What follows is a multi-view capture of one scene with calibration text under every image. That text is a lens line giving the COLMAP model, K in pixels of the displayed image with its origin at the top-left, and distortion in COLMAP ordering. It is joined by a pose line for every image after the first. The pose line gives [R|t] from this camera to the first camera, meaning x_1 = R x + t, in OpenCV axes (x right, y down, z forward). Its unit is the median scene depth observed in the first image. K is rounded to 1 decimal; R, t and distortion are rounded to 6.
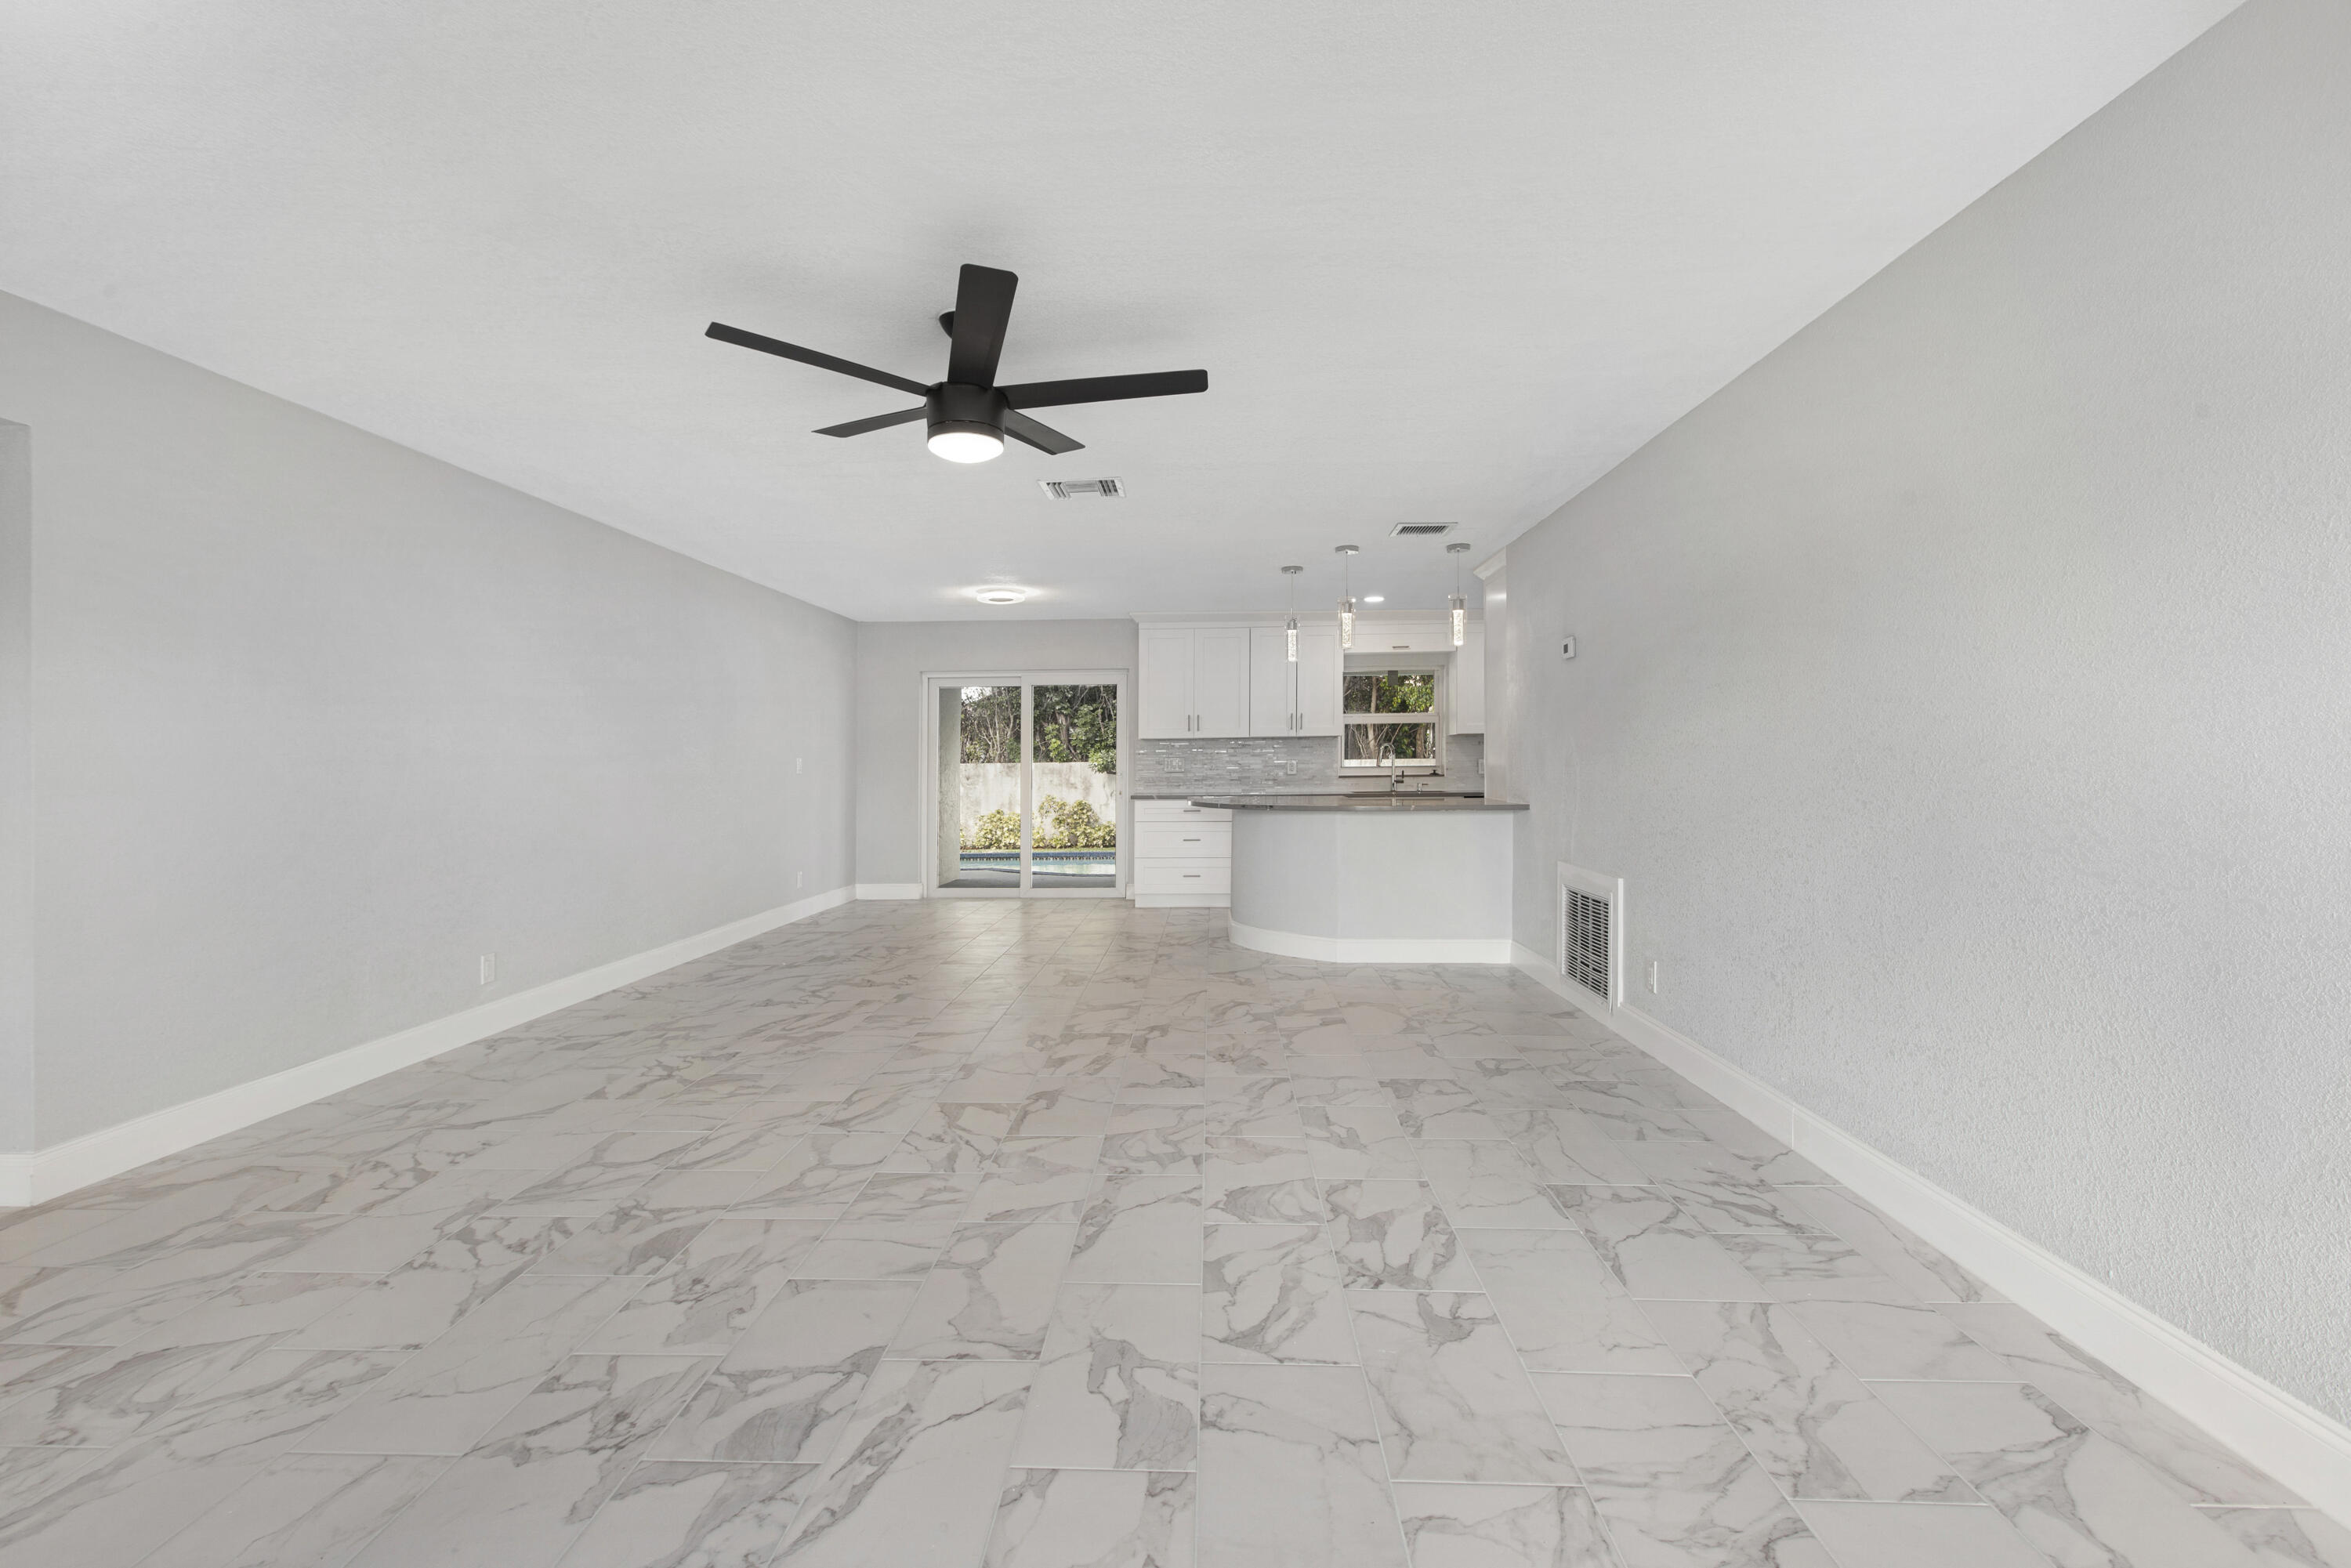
lens RADIAL K [[1067.6, 0, 1201.7], [0, 1067.6, 744.7], [0, 0, 1]] dist [0.003859, -0.003712]
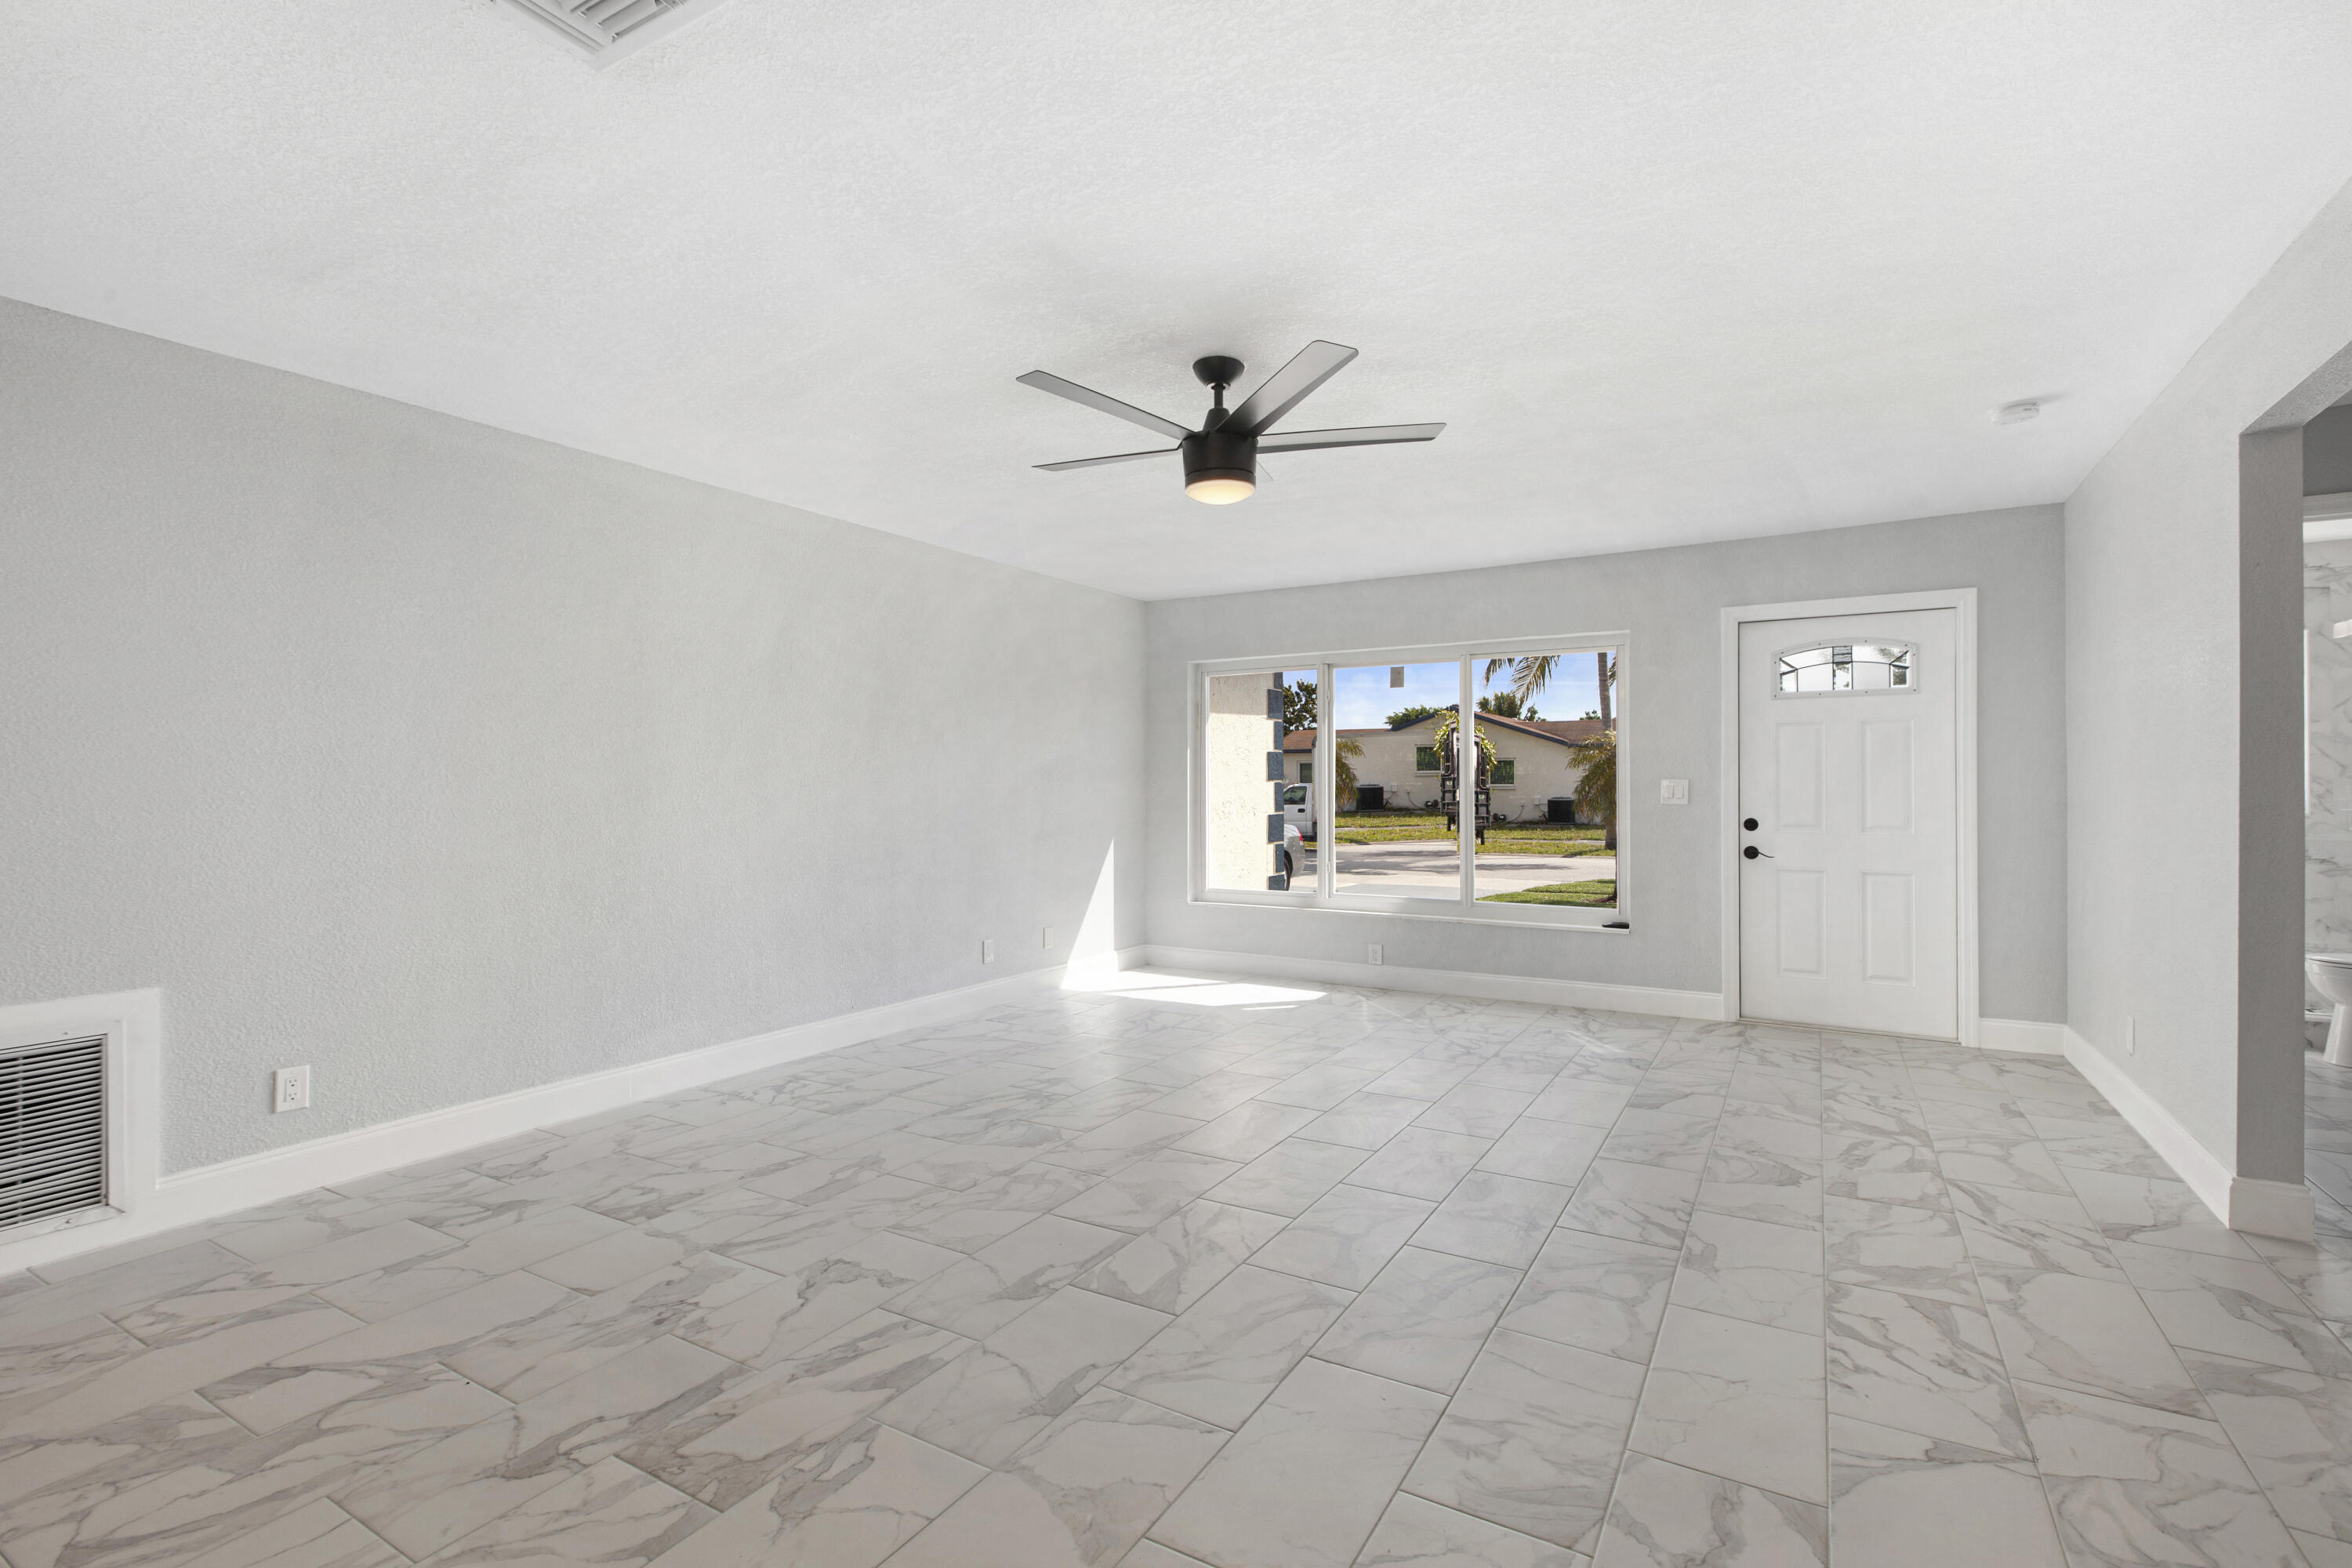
lens RADIAL K [[1068.1, 0, 1190.1], [0, 1068.1, 791.4], [0, 0, 1]] dist [0.003859, -0.003712]
pose [[-0.878682, 0.009572, 0.477312, -0.239026], [0.004326, 0.999918, -0.012089, 0.011032], [-0.477388, -0.008557, -0.878651, 0.672925]]
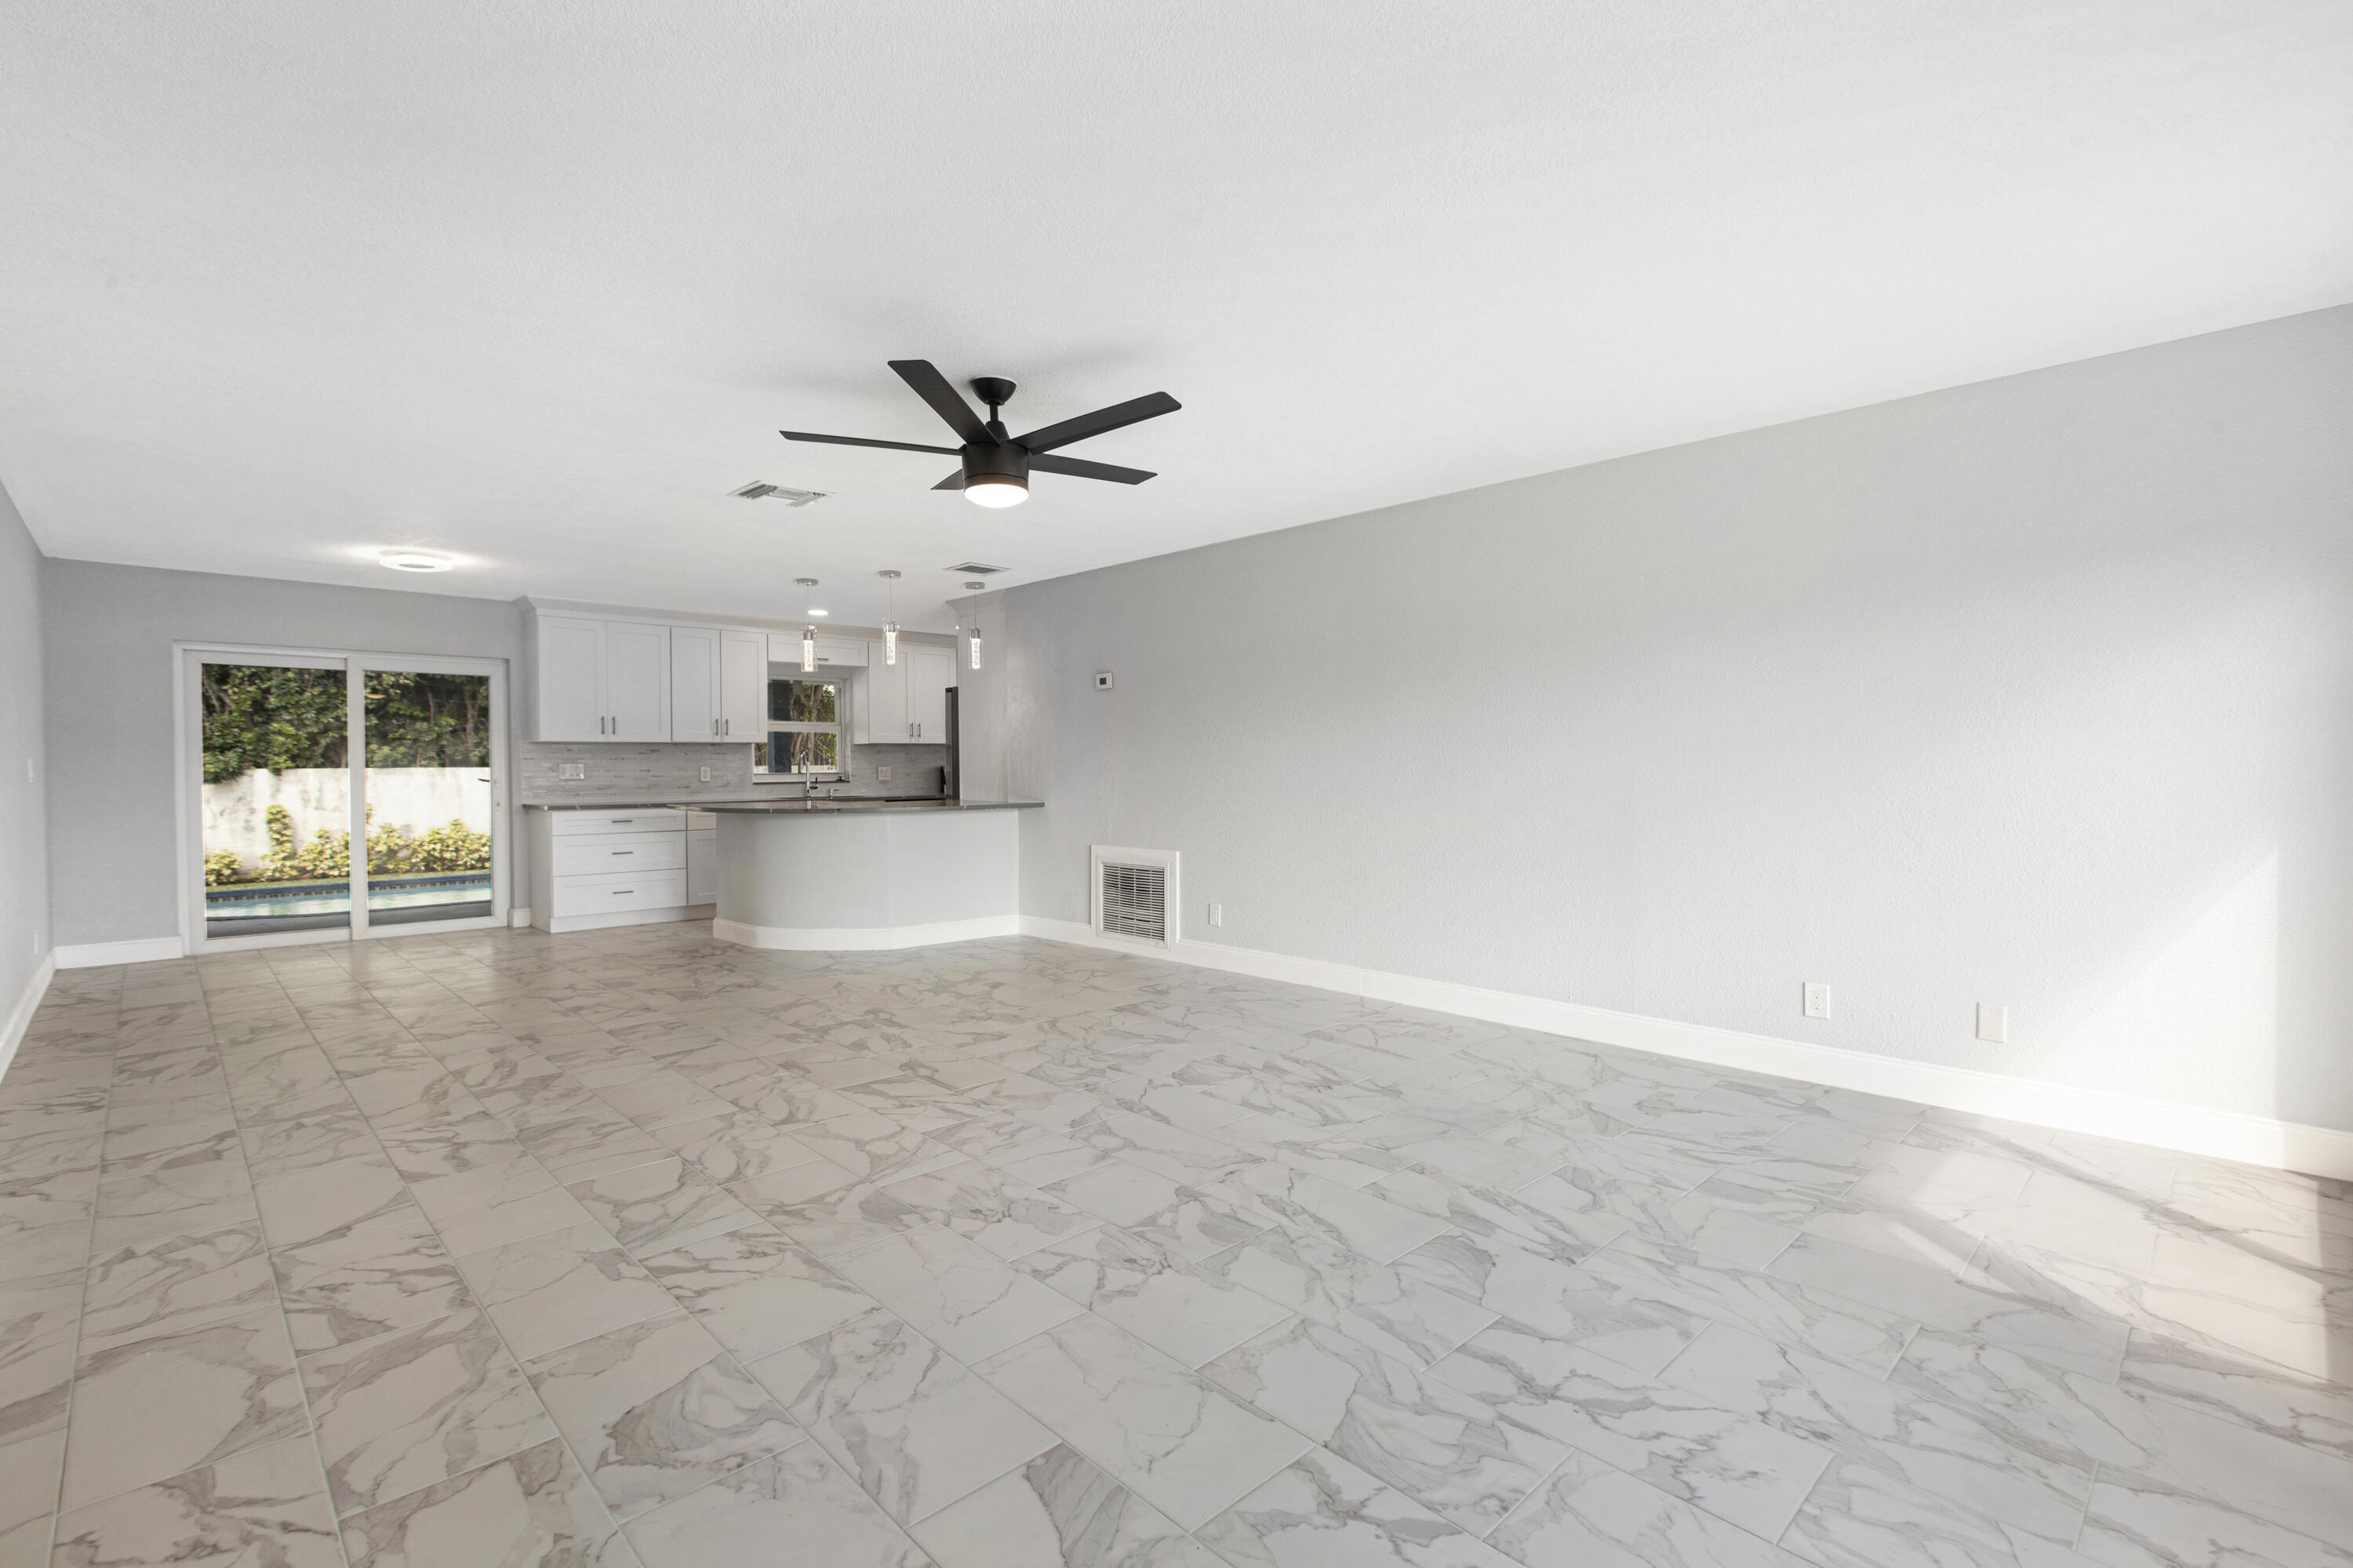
lens RADIAL K [[1068.6, 0, 1193.2], [0, 1068.6, 771.8], [0, 0, 1]] dist [0.003859, -0.003712]
pose [[0.690258, 0.000012, 0.723564, -0.322654], [-0.012158, 0.999859, 0.011581, 0.002602], [-0.723462, -0.016791, 0.690160, 0.010341]]
